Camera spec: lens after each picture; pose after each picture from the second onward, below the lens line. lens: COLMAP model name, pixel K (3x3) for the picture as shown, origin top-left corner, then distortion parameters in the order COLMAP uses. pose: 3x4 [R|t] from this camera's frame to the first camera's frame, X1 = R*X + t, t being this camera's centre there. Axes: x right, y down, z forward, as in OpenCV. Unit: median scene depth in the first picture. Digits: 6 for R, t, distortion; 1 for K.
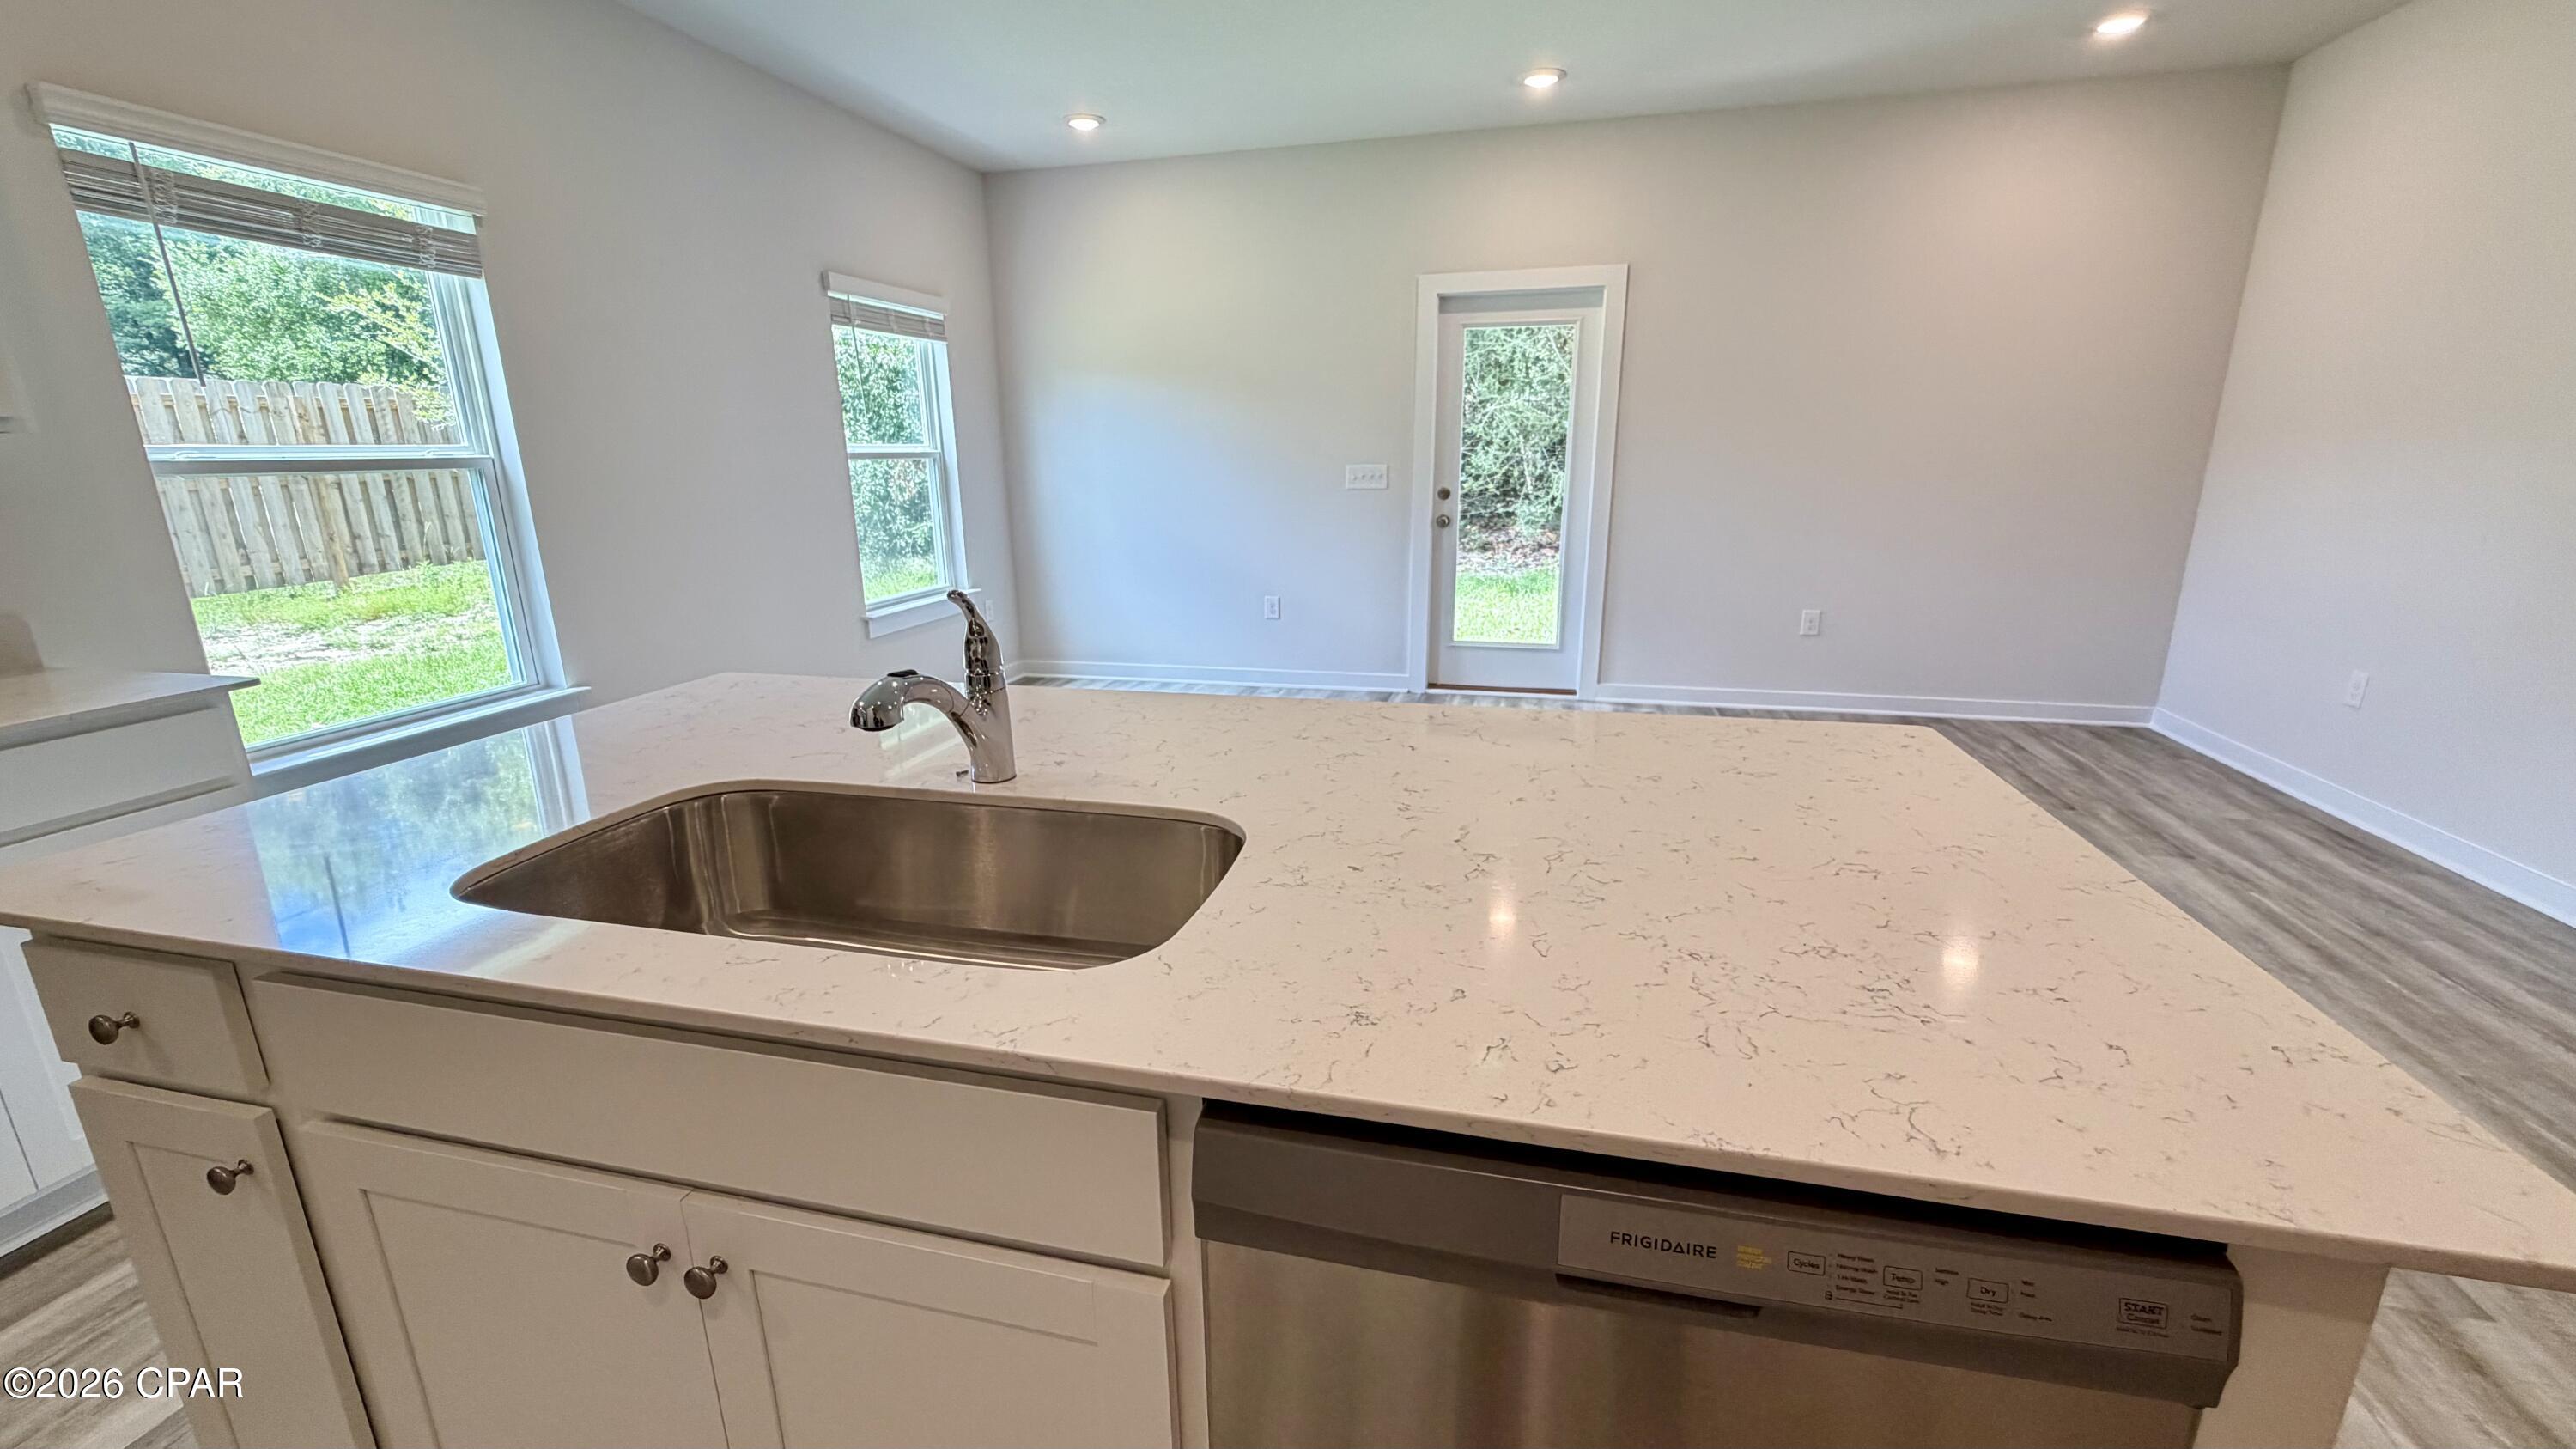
lens RADIAL K [[1027.5, 0, 1282.5], [0, 1027.5, 726.7], [0, 0, 1]] dist [-0.000321, -0.000339]
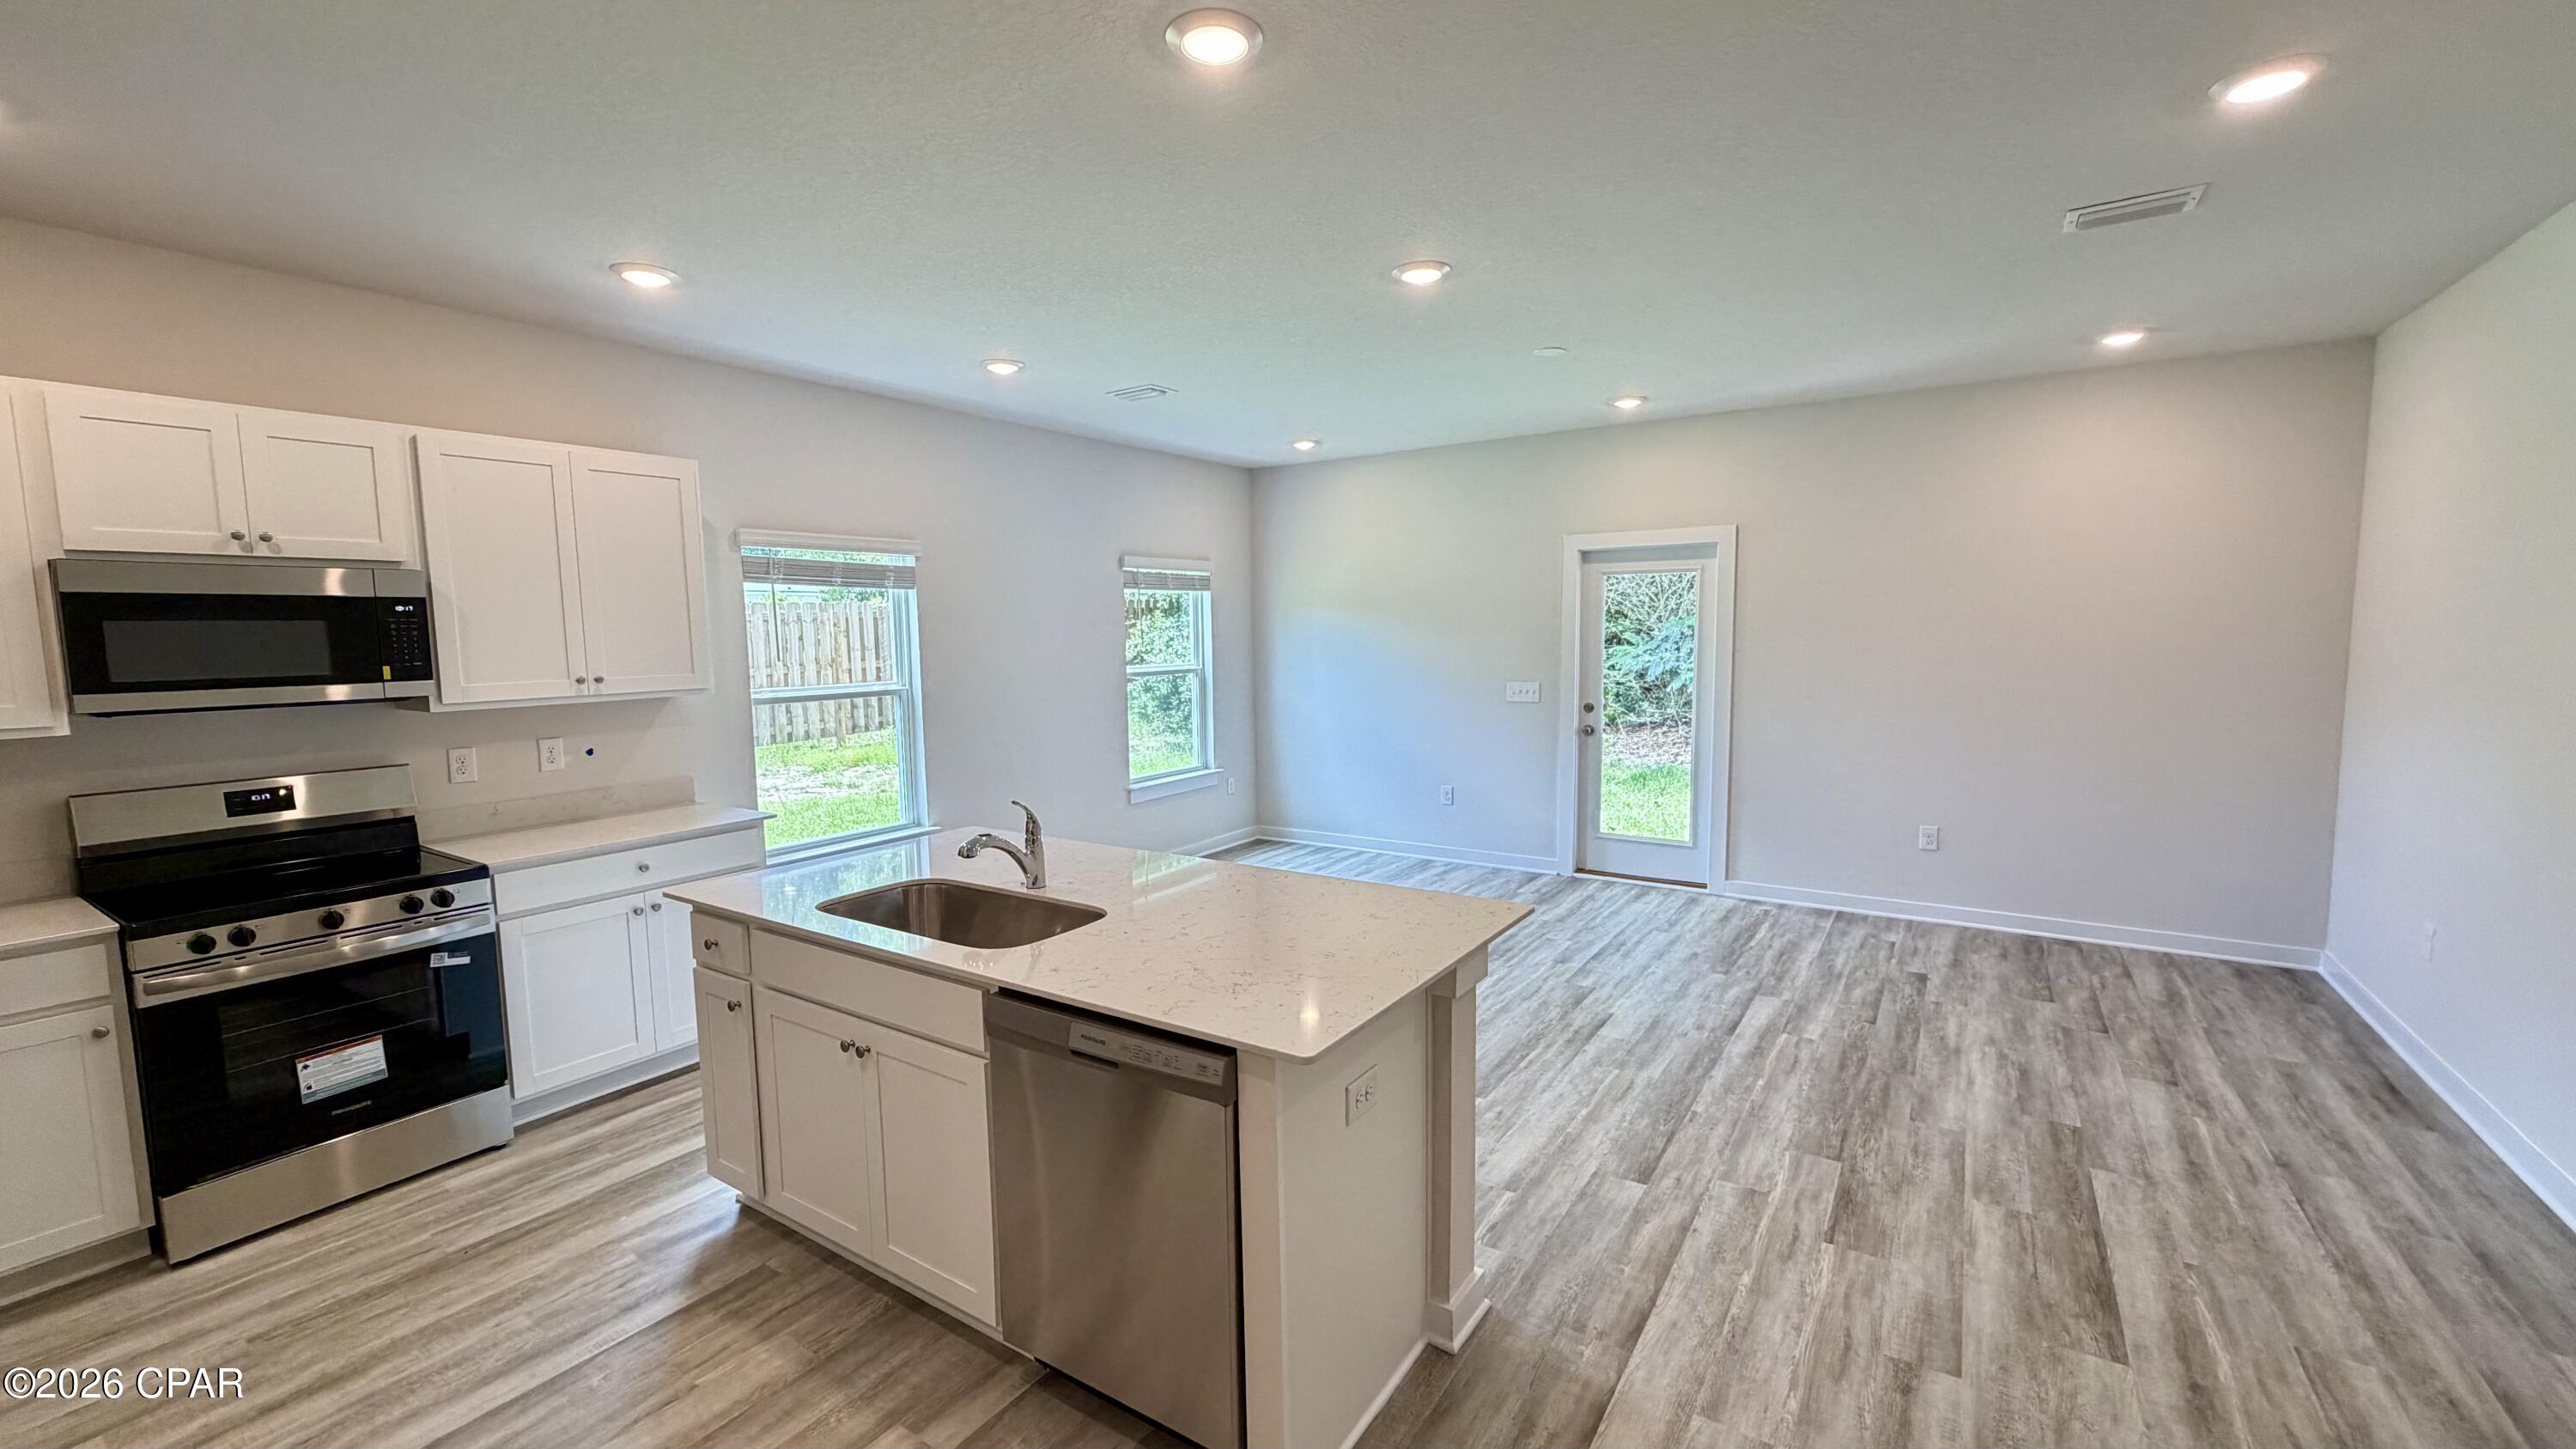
lens RADIAL K [[1027.5, 0, 1283.4], [0, 1027.5, 726.5], [0, 0, 1]] dist [-0.000321, -0.000339]
pose [[0.942670, 0.030995, -0.332284, 0.259926], [-0.084188, 0.985562, -0.146904, -0.002232], [0.322933, 0.166456, 0.931669, -0.251534]]
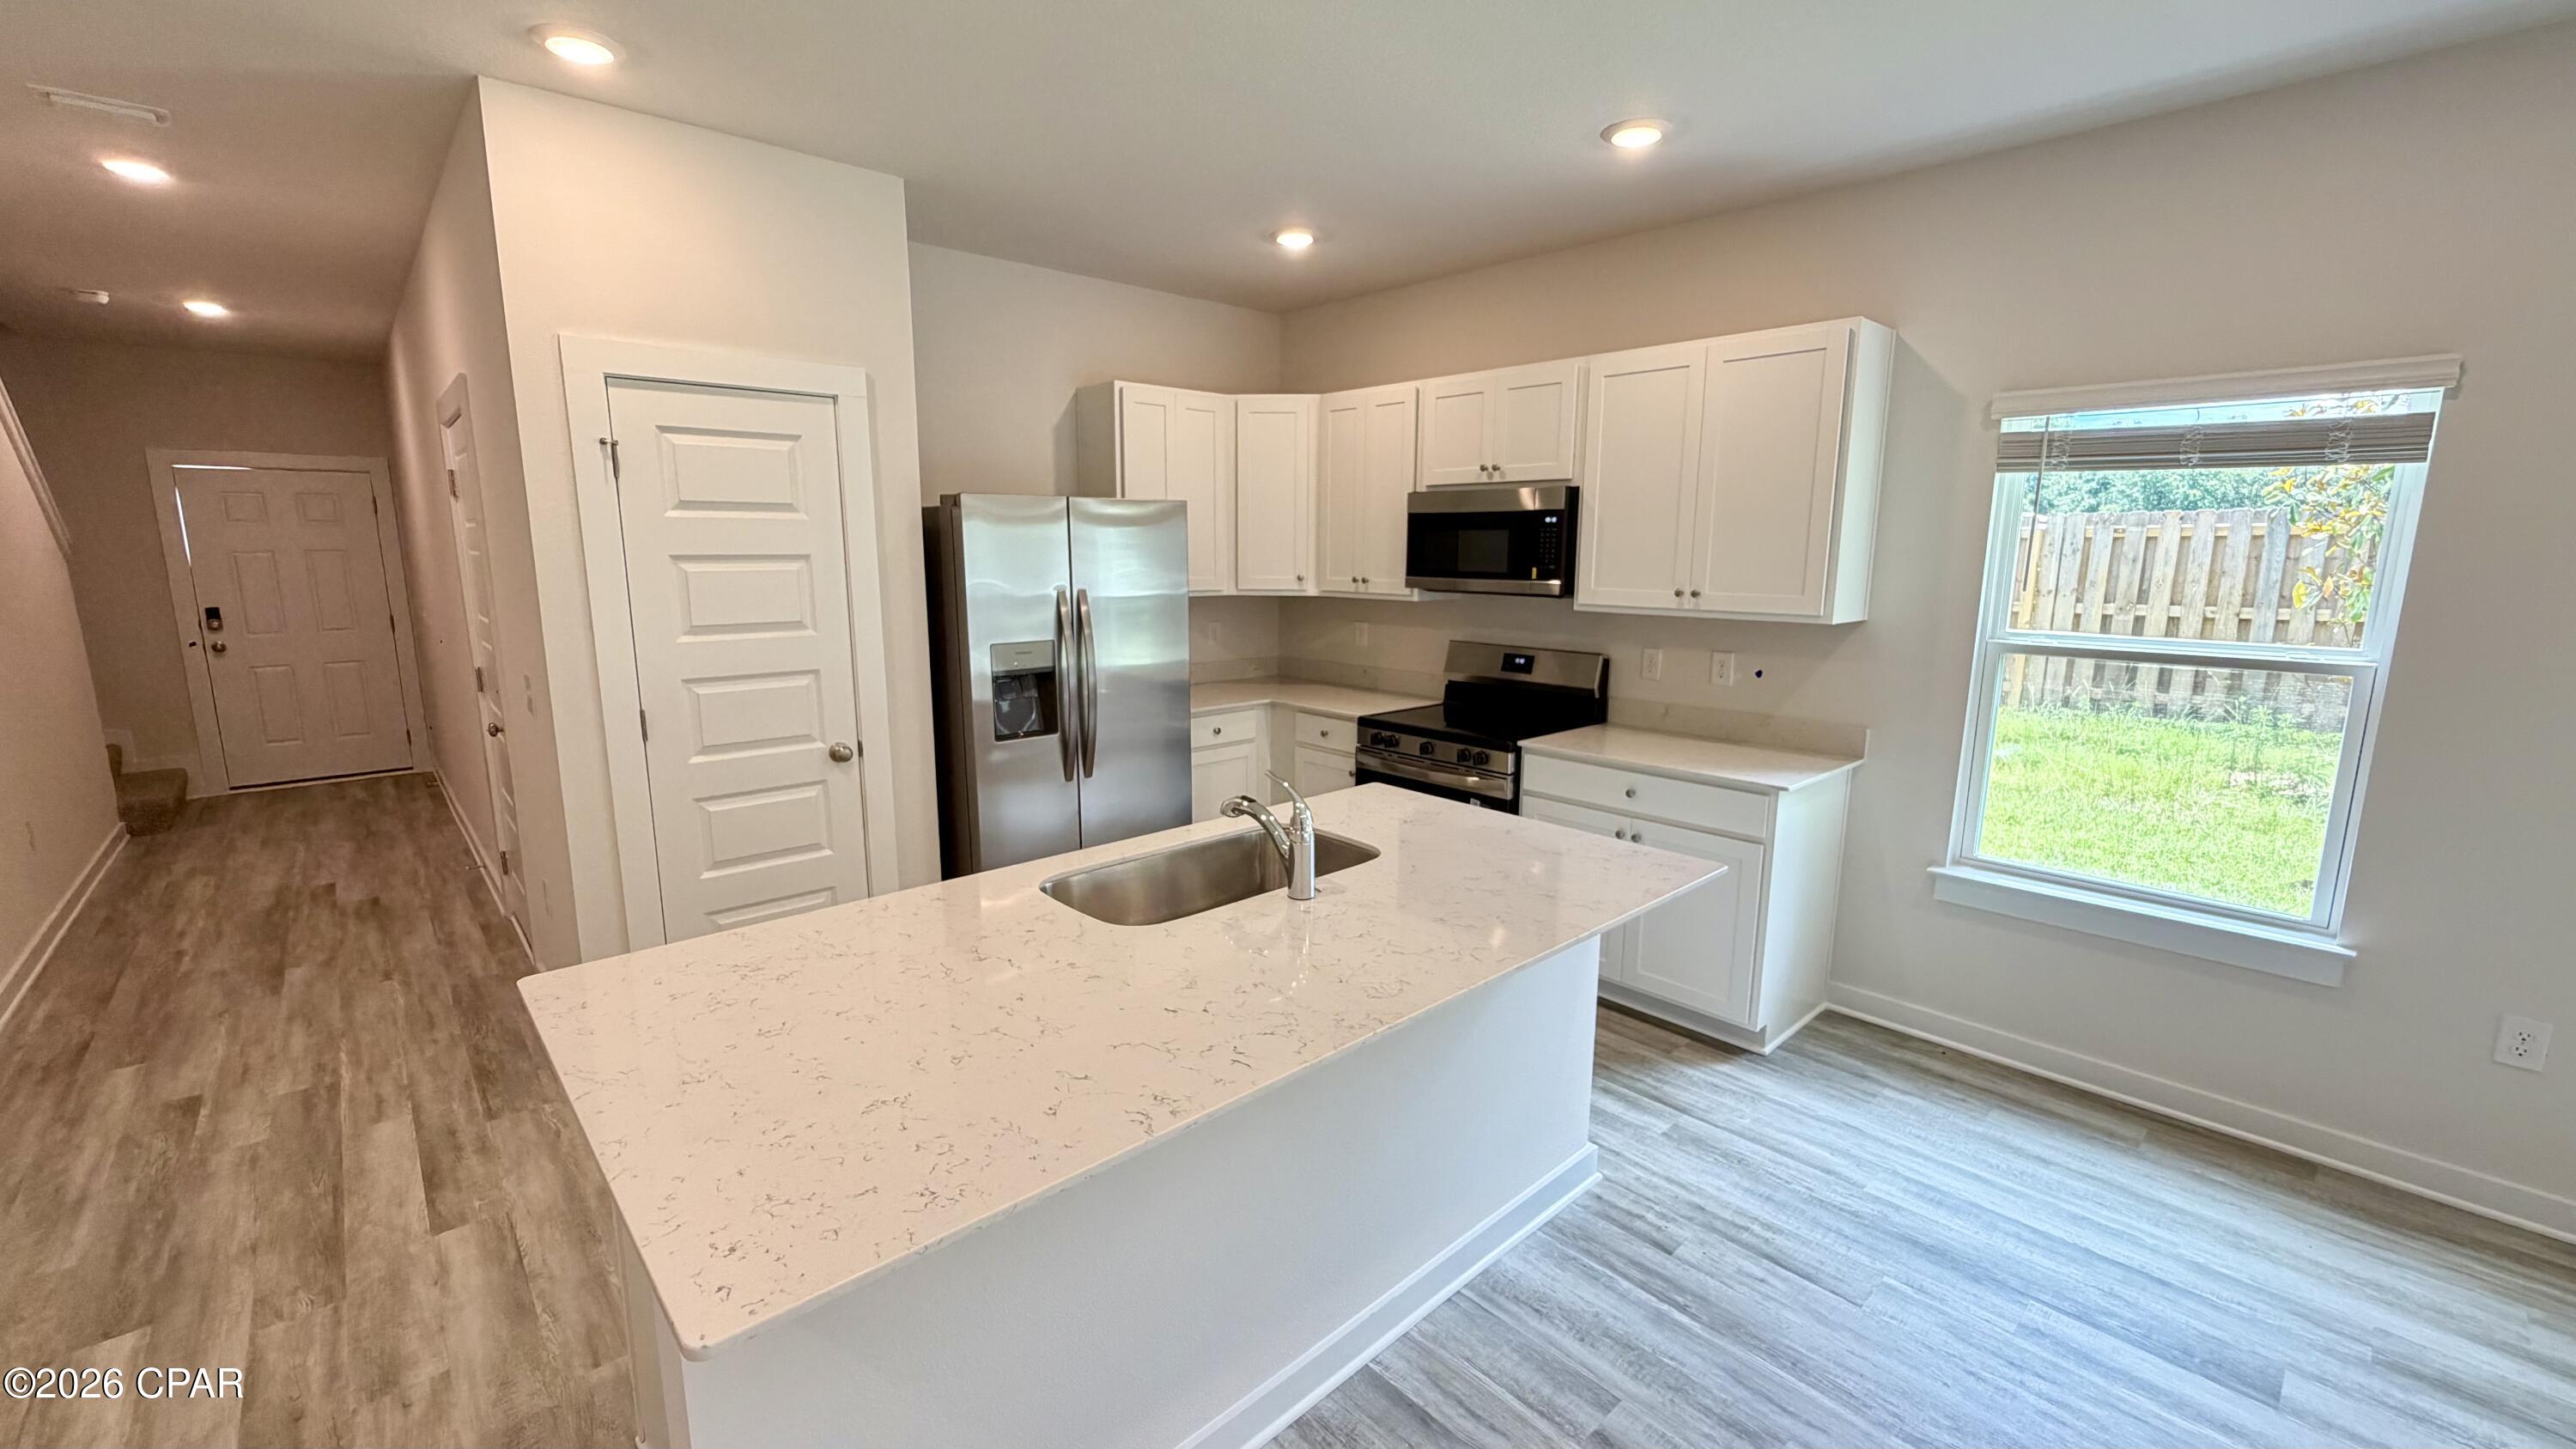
lens RADIAL K [[1027.5, 0, 1281.7], [0, 1027.5, 727.1], [0, 0, 1]] dist [-0.000321, -0.000339]
pose [[-0.548761, 0.159264, -0.820668, 0.288050], [-0.215850, 0.921404, 0.323147, -0.201436], [0.807633, 0.354472, -0.471253, 0.470528]]
